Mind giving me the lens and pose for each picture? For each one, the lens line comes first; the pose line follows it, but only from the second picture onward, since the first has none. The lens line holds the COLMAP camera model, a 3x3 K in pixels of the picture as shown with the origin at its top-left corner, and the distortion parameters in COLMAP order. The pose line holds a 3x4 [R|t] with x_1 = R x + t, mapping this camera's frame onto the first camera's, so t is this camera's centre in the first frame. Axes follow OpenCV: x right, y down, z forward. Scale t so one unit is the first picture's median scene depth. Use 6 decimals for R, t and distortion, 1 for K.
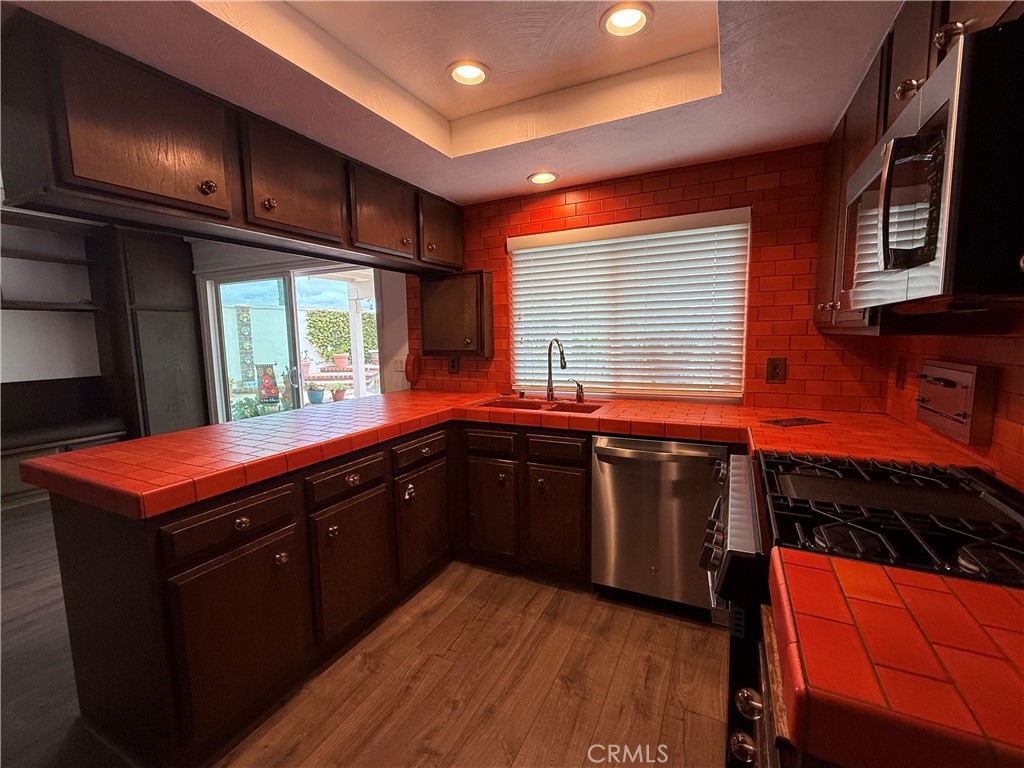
lens RADIAL K [[442.8, 0, 510.2], [0, 442.8, 381.6], [0, 0, 1]] dist [0.002338, 0.000499]
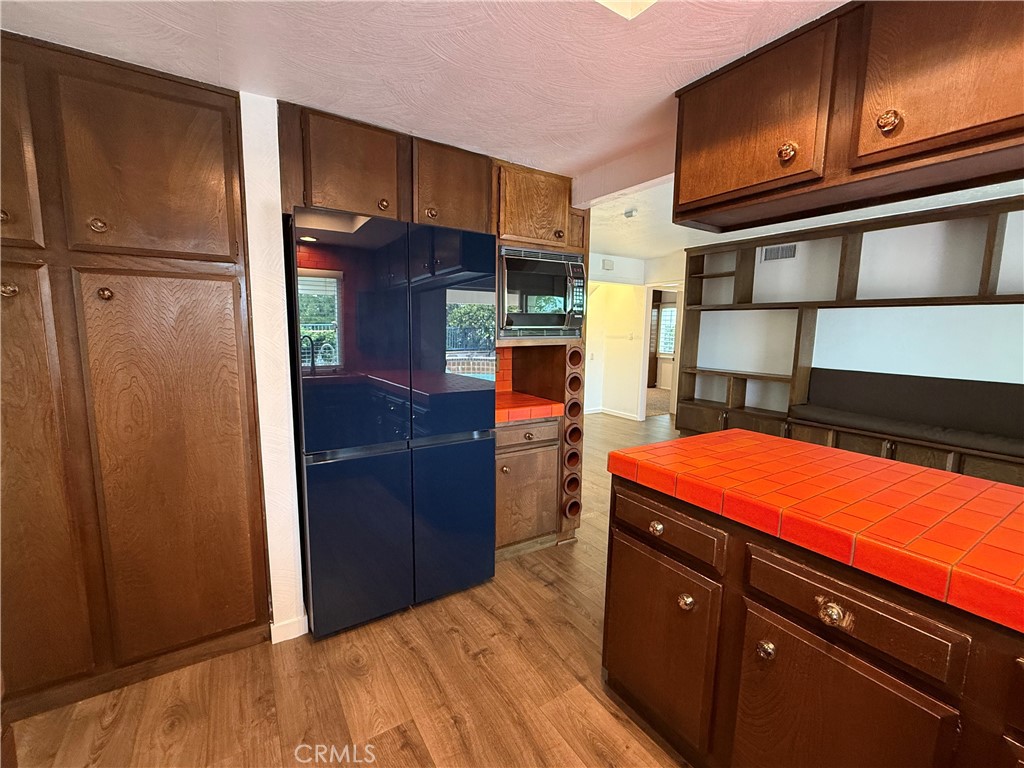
lens RADIAL K [[442.8, 0, 509.9], [0, 442.8, 389.2], [0, 0, 1]] dist [0.002338, 0.000499]
pose [[-0.517479, 0.133573, -0.845206, 0.256919], [-0.090450, 0.973670, 0.209252, -0.114076], [0.850902, 0.184732, -0.491772, 0.906971]]
